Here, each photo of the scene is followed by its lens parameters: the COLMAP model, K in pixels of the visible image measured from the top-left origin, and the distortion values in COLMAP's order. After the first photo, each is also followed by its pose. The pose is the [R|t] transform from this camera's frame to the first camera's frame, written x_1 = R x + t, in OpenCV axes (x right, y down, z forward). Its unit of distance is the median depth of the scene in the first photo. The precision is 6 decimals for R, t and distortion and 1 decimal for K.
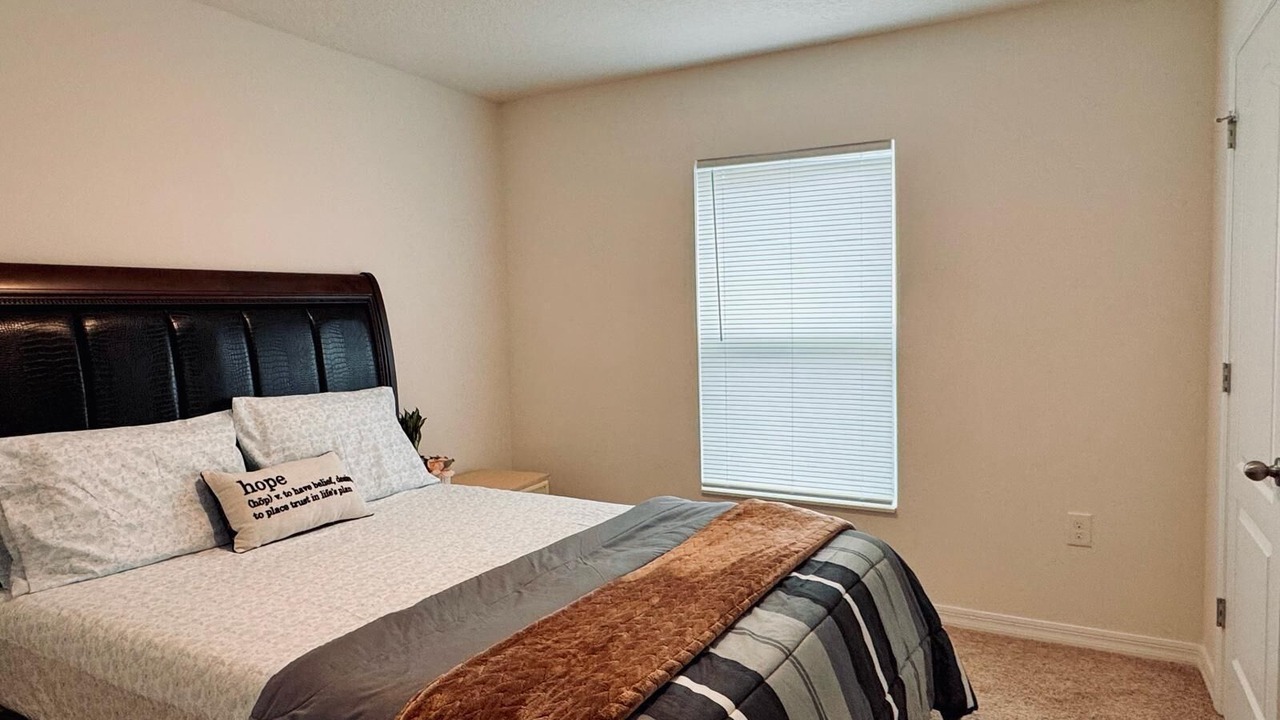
lens RADIAL K [[922.0, 0, 640.0], [0, 922.0, 360.0], [0, 0, 1]] dist [0.002503, -0.000611]
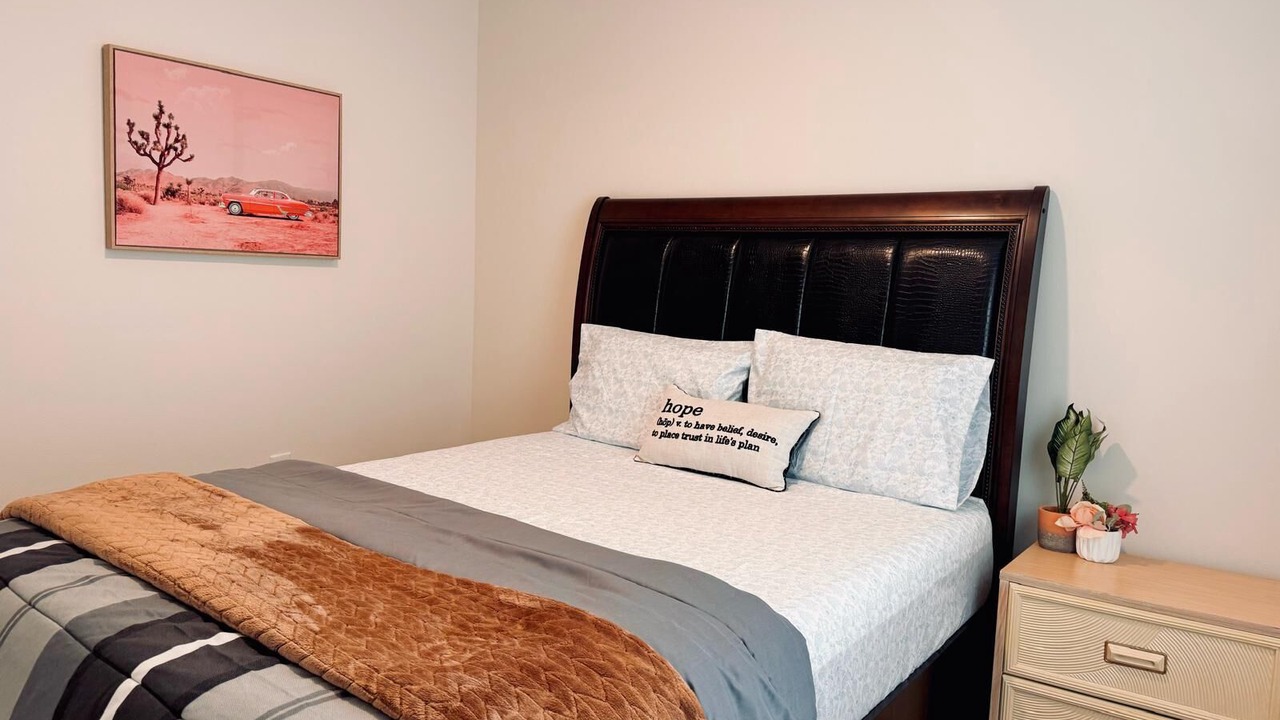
lens RADIAL K [[922.0, 0, 640.0], [0, 922.0, 360.0], [0, 0, 1]] dist [0.002503, -0.000611]
pose [[-0.209163, 0.083993, -0.974267, 0.540419], [-0.114184, 0.987391, 0.109638, -0.019102], [0.971192, 0.134178, -0.196935, 1.109161]]
